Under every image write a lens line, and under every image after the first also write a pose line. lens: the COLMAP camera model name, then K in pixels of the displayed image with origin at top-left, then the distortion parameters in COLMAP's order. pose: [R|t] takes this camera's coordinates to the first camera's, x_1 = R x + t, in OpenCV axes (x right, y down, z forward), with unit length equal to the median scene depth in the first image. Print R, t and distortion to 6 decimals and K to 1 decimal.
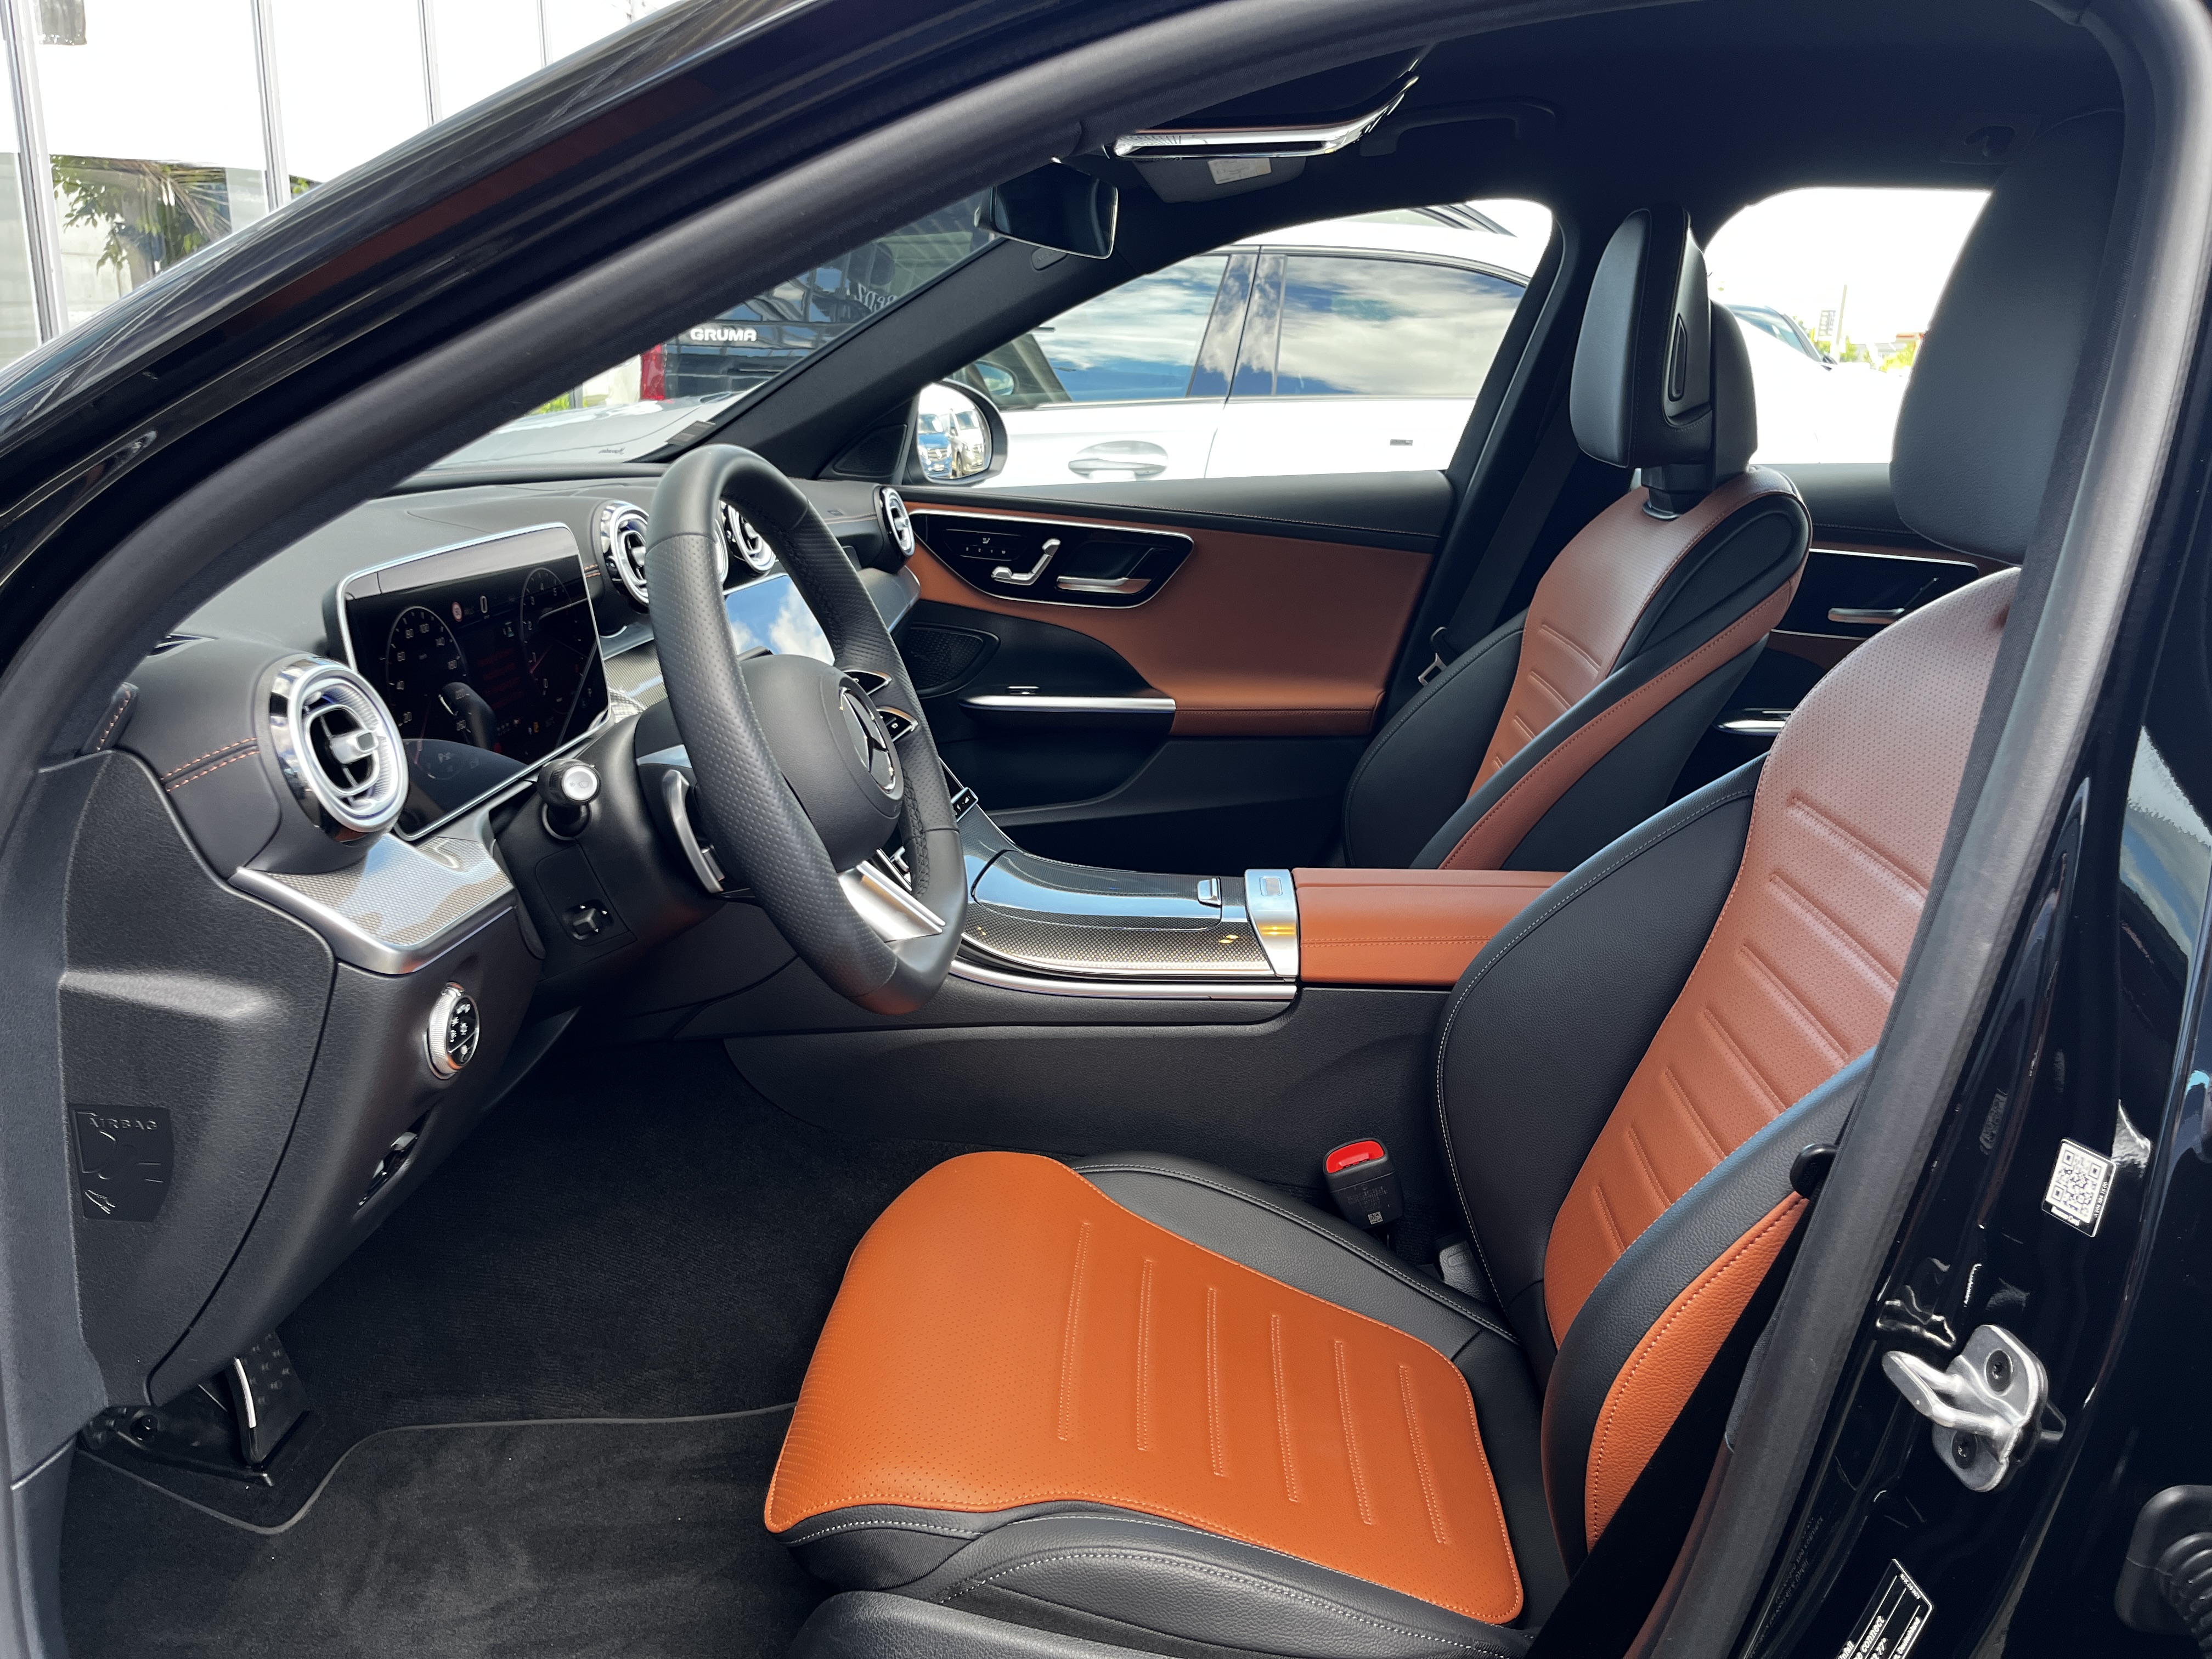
lens RADIAL K [[1700.6, 0, 1106.0], [0, 1700.6, 829.5], [0, 0, 1]] dist [0.085020, -0.127364]
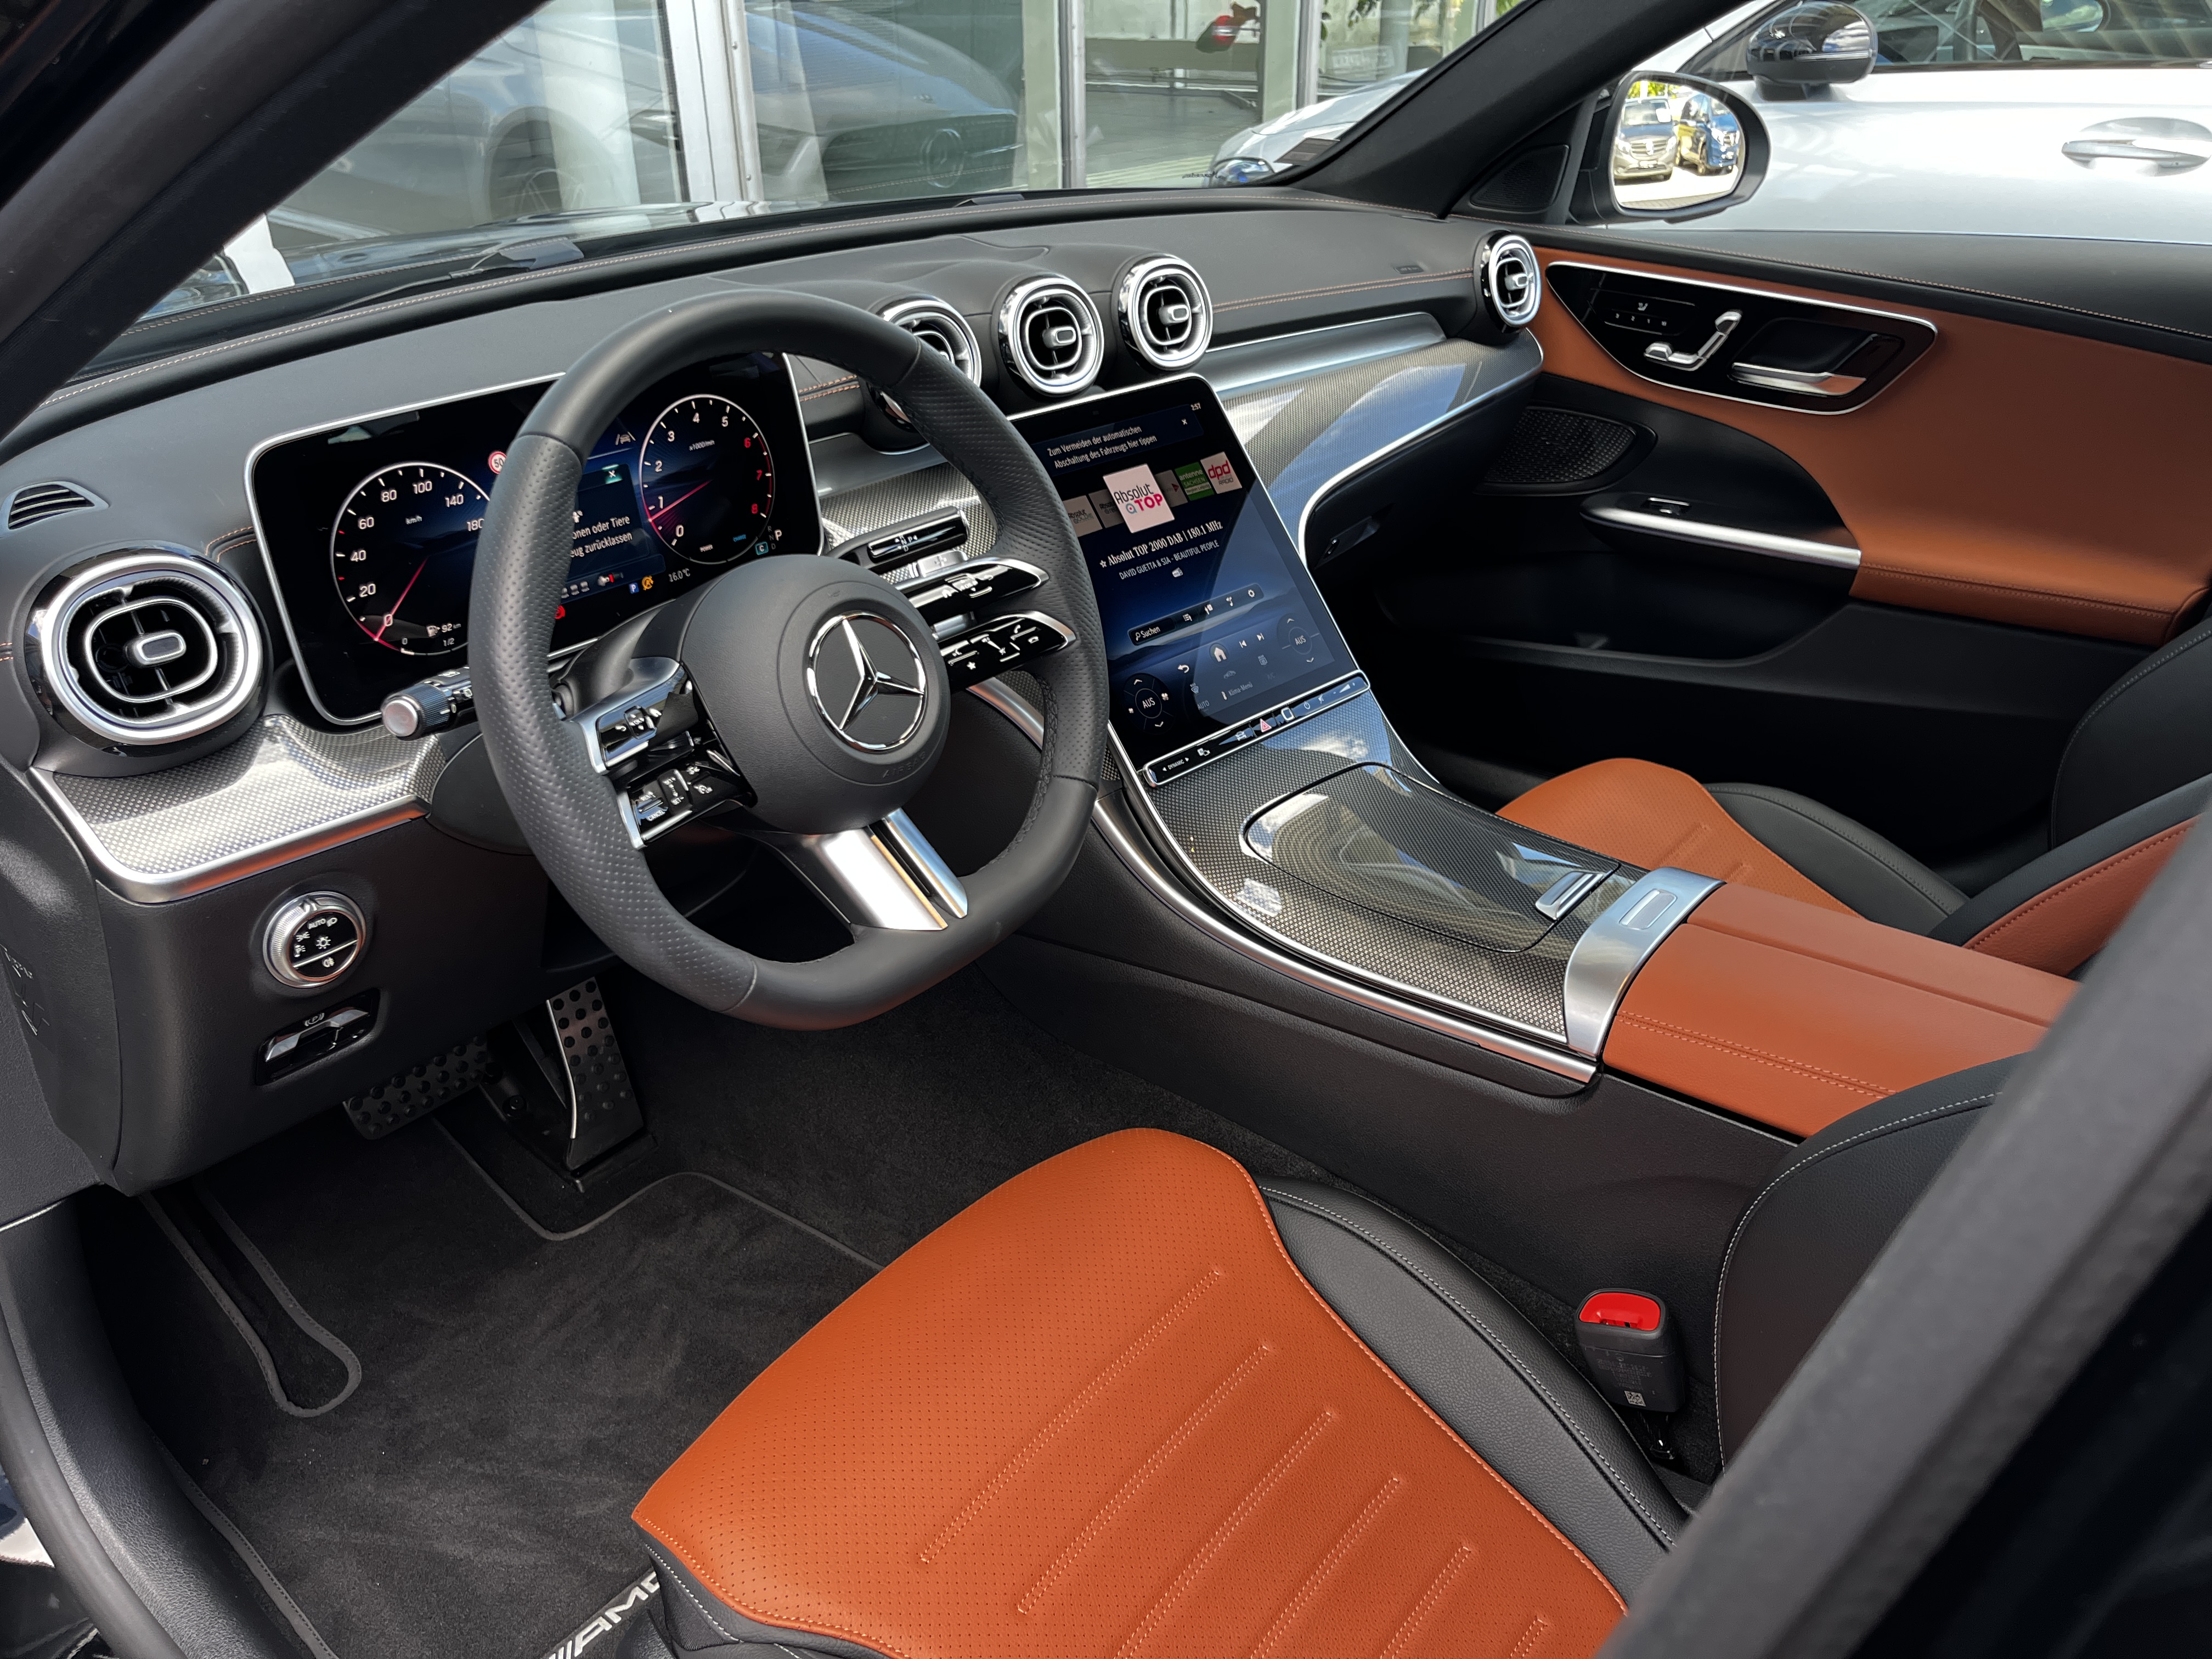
lens RADIAL K [[1700.6, 0, 1106.0], [0, 1700.6, 829.5], [0, 0, 1]] dist [0.085020, -0.127364]
pose [[0.812293, 0.249624, -0.527132, 0.199233], [-0.135306, 0.959778, 0.246003, -0.101735], [0.567338, -0.128503, 0.813397, 0.207388]]
